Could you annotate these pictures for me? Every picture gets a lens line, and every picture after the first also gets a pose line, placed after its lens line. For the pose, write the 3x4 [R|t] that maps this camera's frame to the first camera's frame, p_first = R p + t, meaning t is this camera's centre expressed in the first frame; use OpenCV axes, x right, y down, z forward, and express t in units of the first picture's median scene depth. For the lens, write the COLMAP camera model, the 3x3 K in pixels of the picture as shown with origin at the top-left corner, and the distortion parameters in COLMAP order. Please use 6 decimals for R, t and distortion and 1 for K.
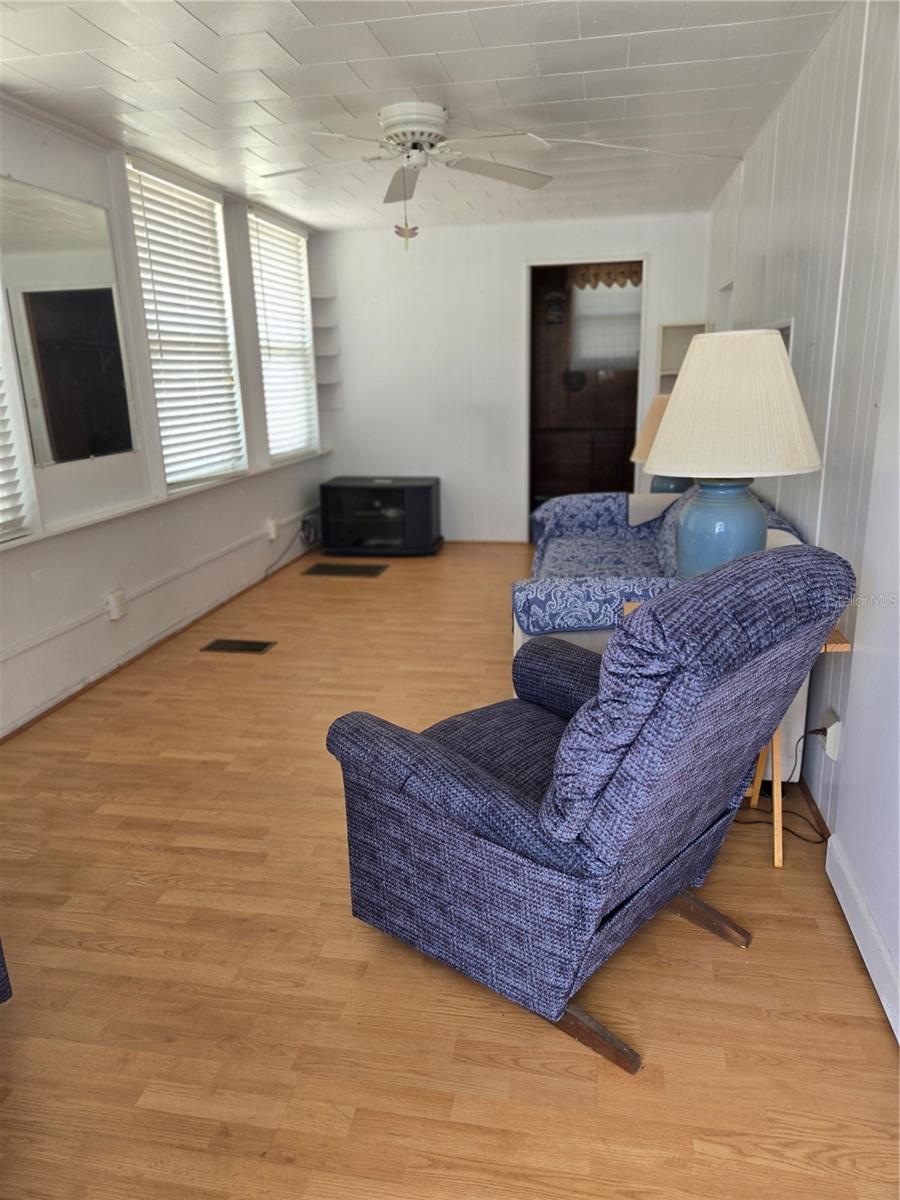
lens RADIAL K [[806.6, 0, 469.5], [0, 806.6, 598.5], [0, 0, 1]] dist [0.074251, -0.074744]
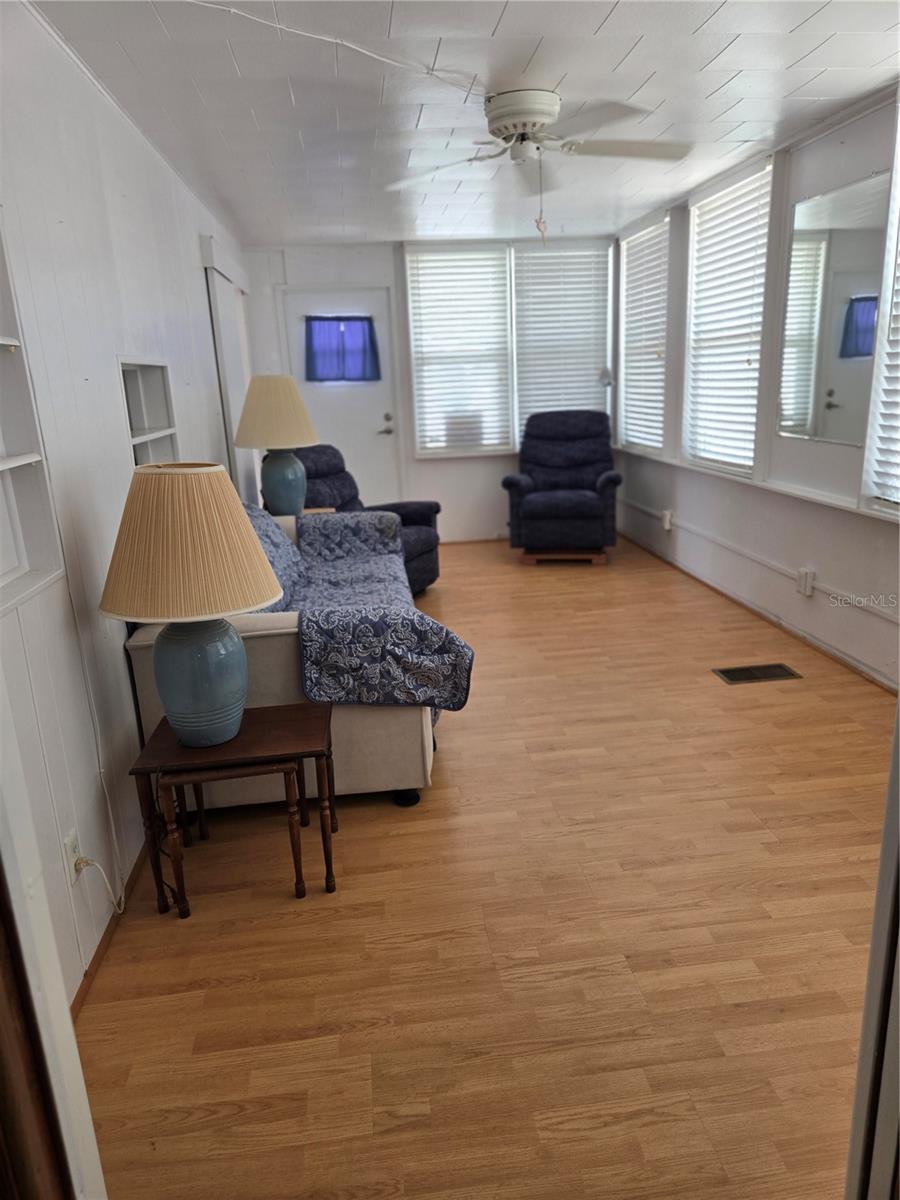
lens RADIAL K [[806.6, 0, 469.5], [0, 806.6, 598.5], [0, 0, 1]] dist [0.074251, -0.074744]
pose [[-0.951823, 0.140512, -0.272563, 0.266462], [-0.020750, 0.857290, 0.514415, -0.499975], [0.305947, 0.495287, -0.813073, 1.712407]]
